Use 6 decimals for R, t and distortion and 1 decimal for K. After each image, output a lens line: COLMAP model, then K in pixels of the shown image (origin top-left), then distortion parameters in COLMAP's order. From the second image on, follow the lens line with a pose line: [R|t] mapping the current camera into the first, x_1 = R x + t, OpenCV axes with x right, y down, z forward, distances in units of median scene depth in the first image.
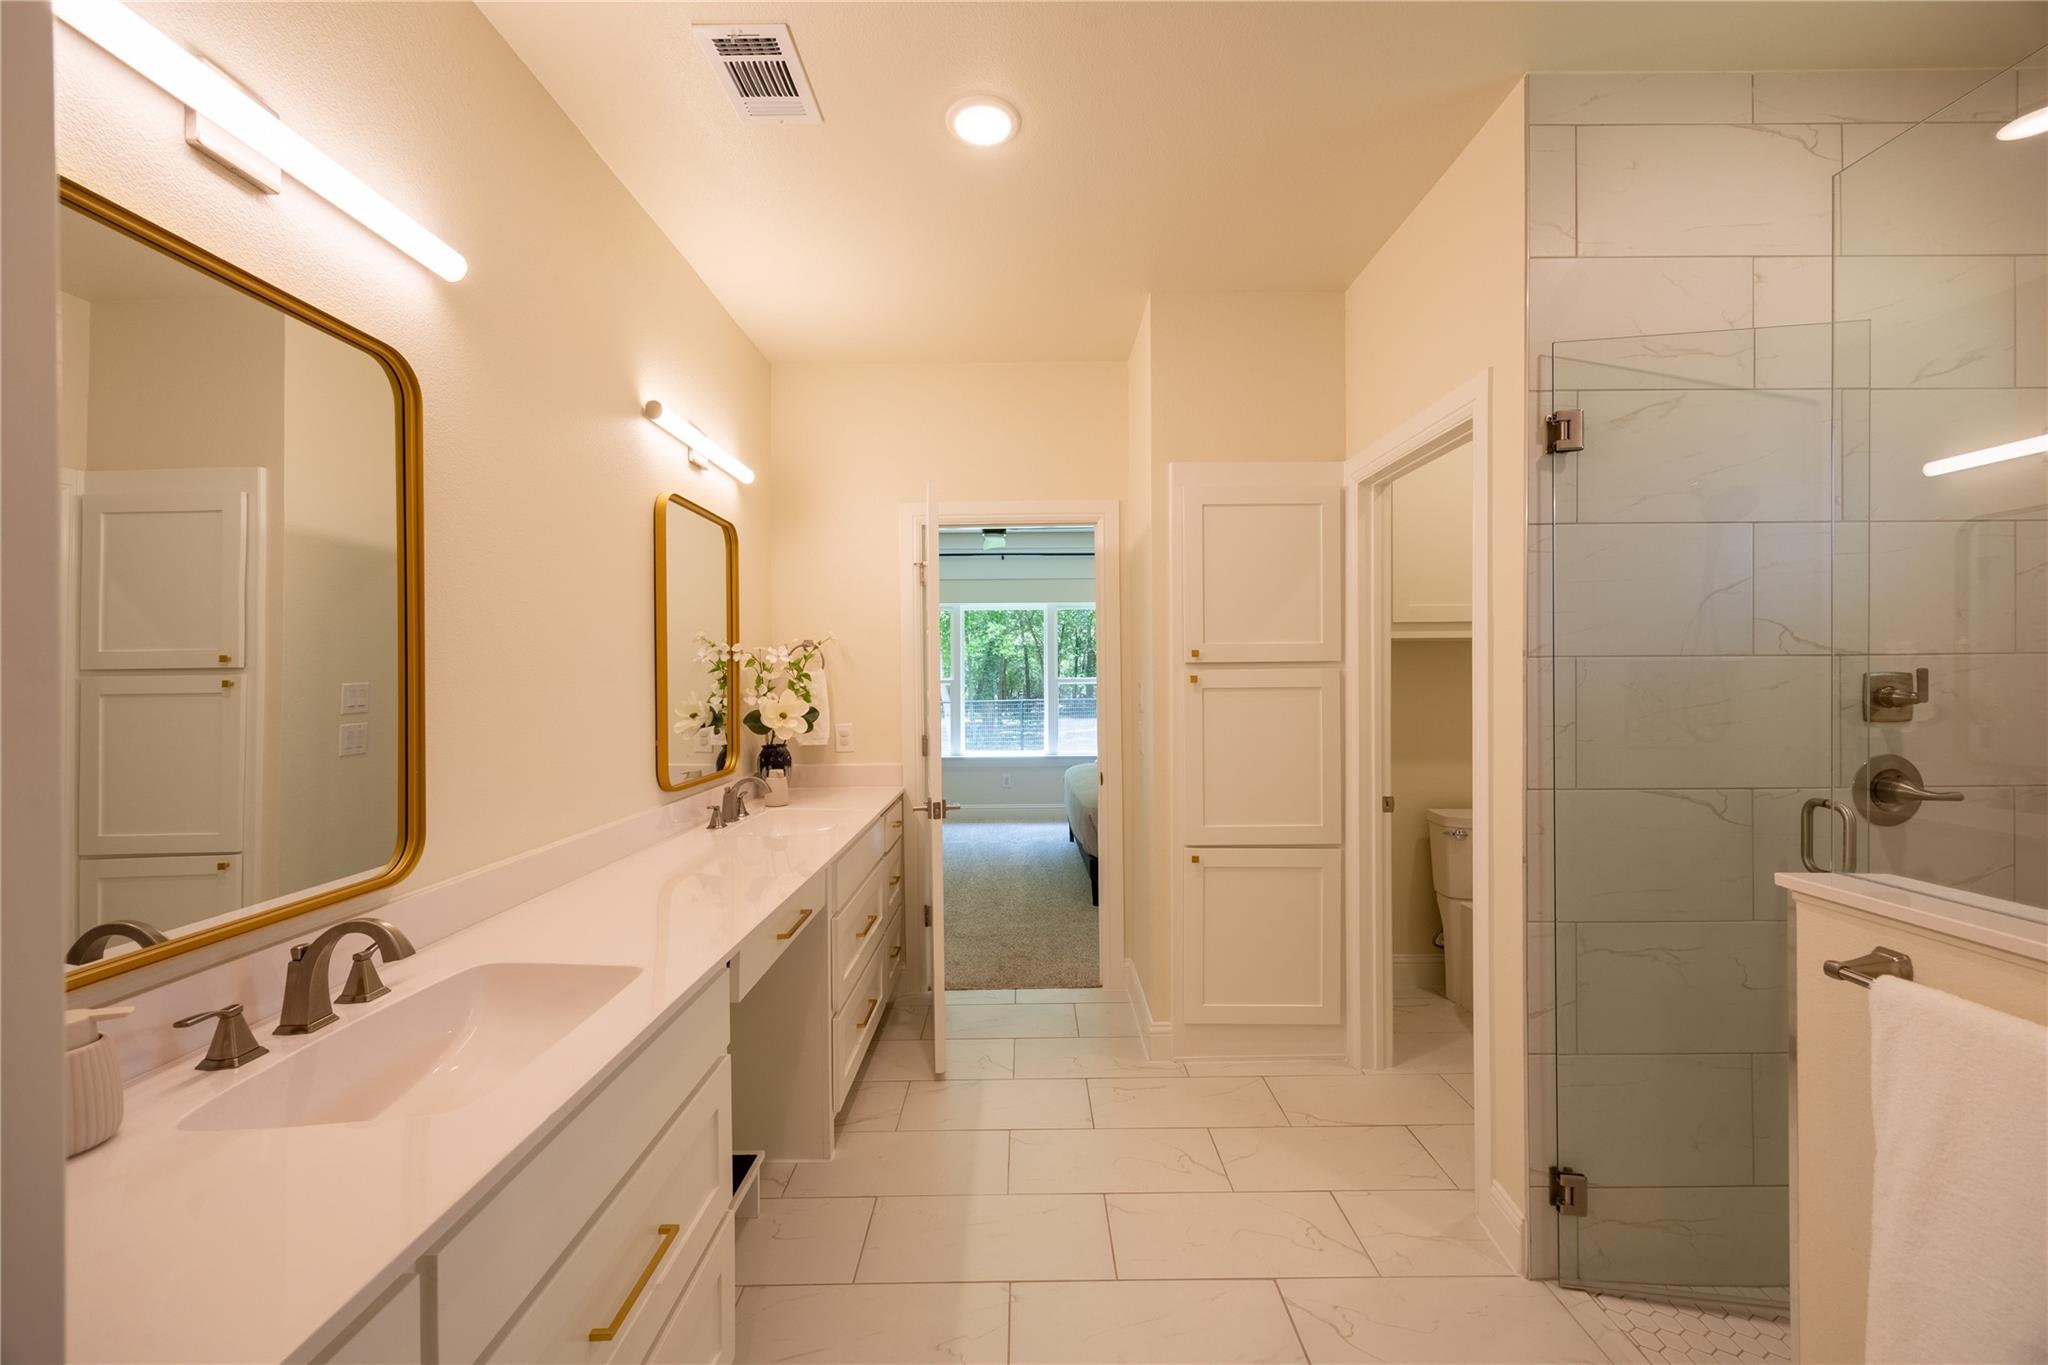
lens RADIAL K [[778.1, 0, 1023.7], [0, 778.1, 676.3], [0, 0, 1]] dist [-0.000613, -0.000326]
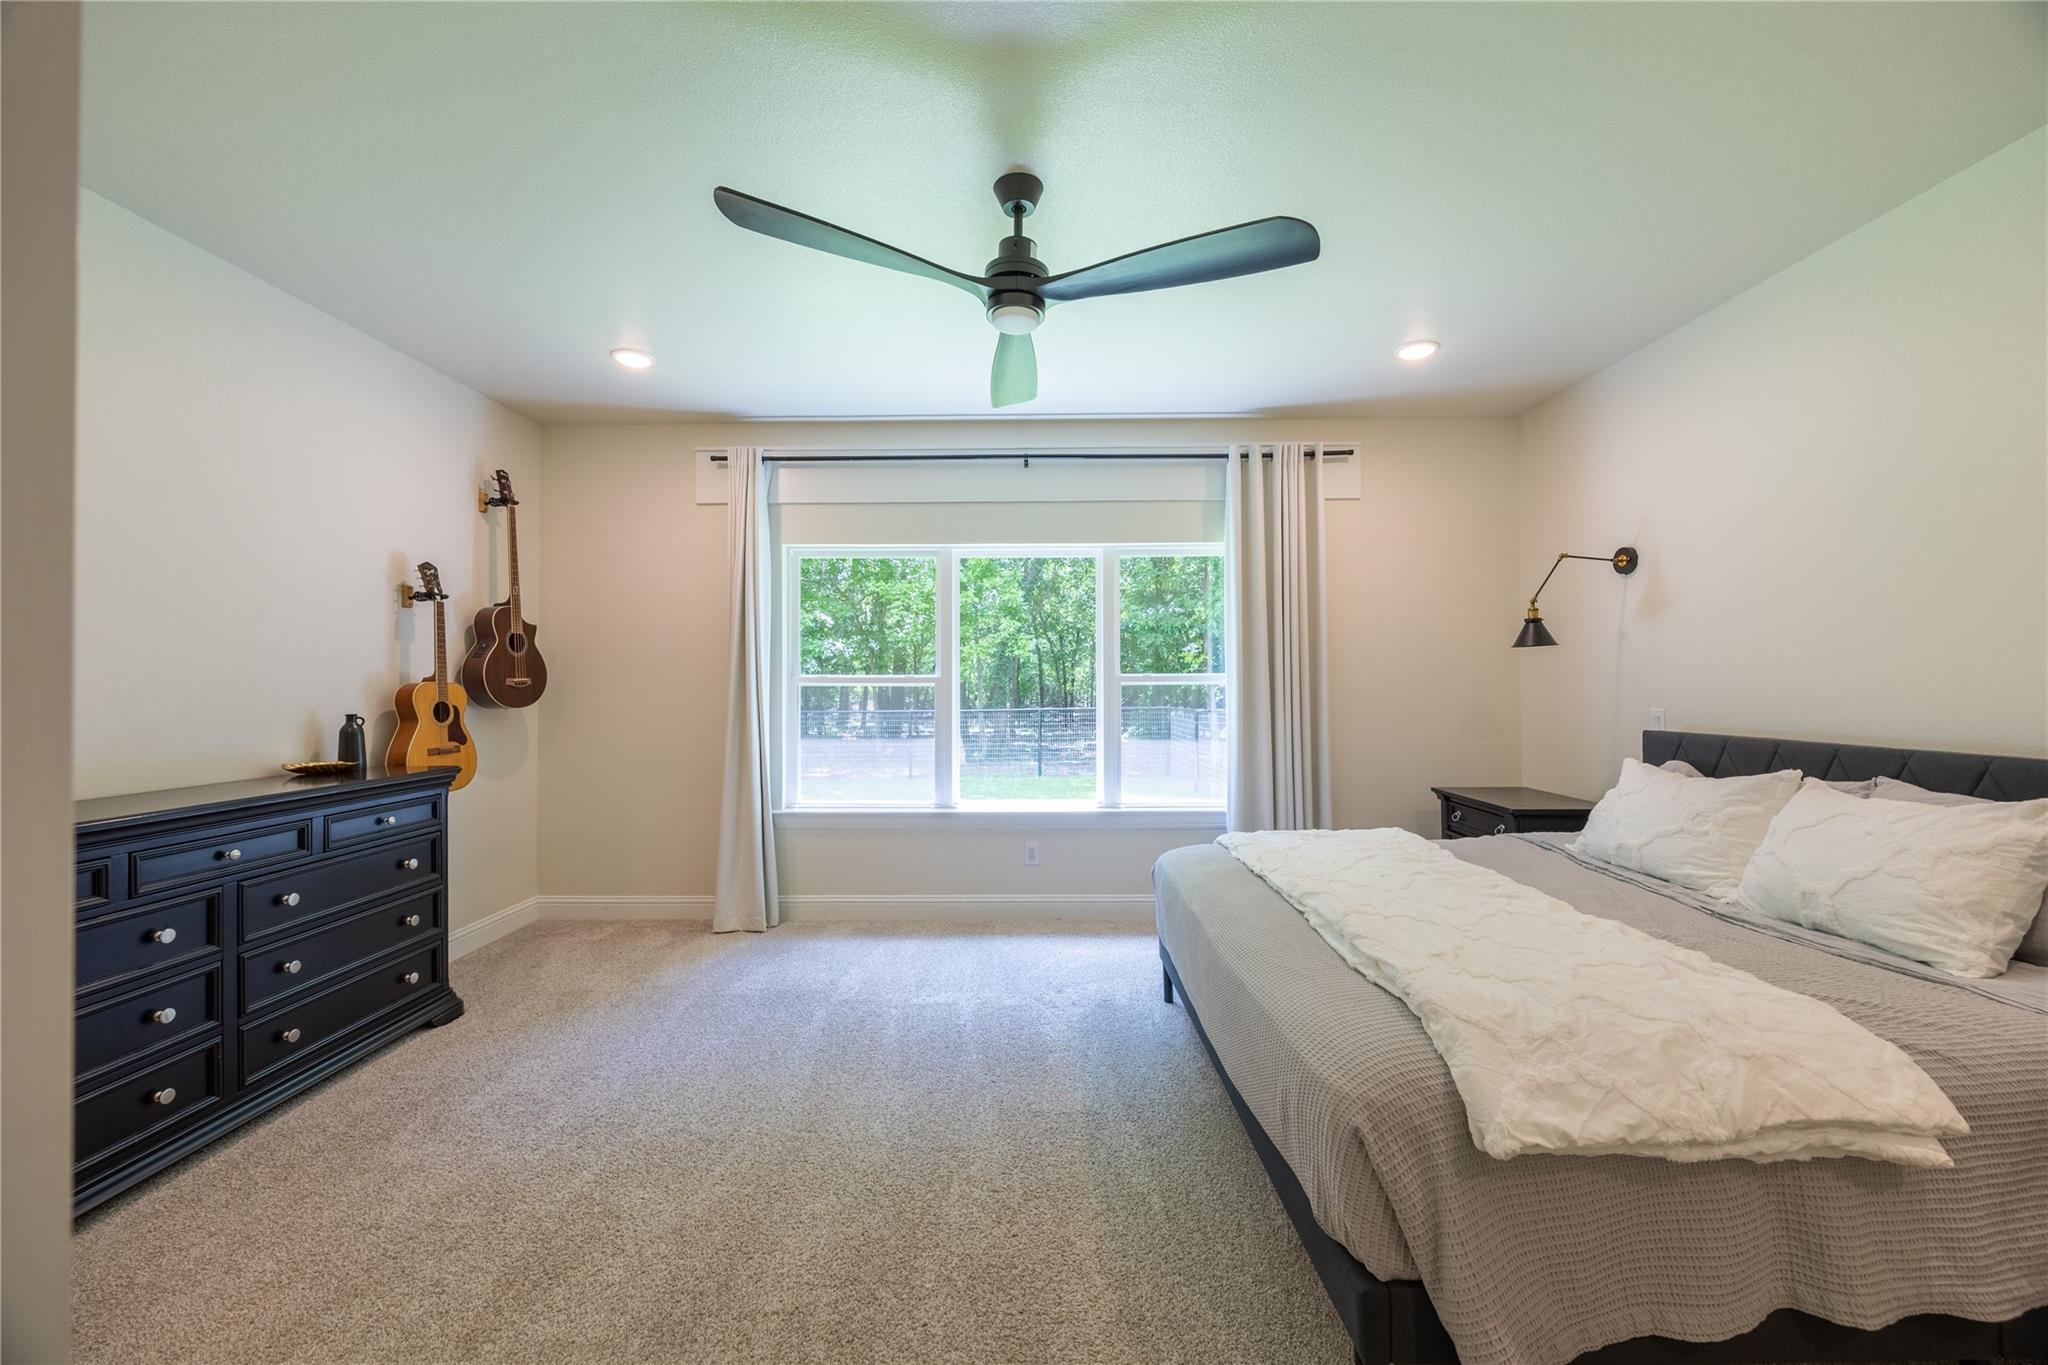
lens RADIAL K [[778.1, 0, 1023.7], [0, 778.1, 676.3], [0, 0, 1]] dist [-0.000613, -0.000326]
pose [[0.999877, 0.001038, -0.015648, -0.005767], [-0.001209, 0.999940, -0.010911, 0.004325], [0.015635, 0.010929, 0.999818, 0.133605]]
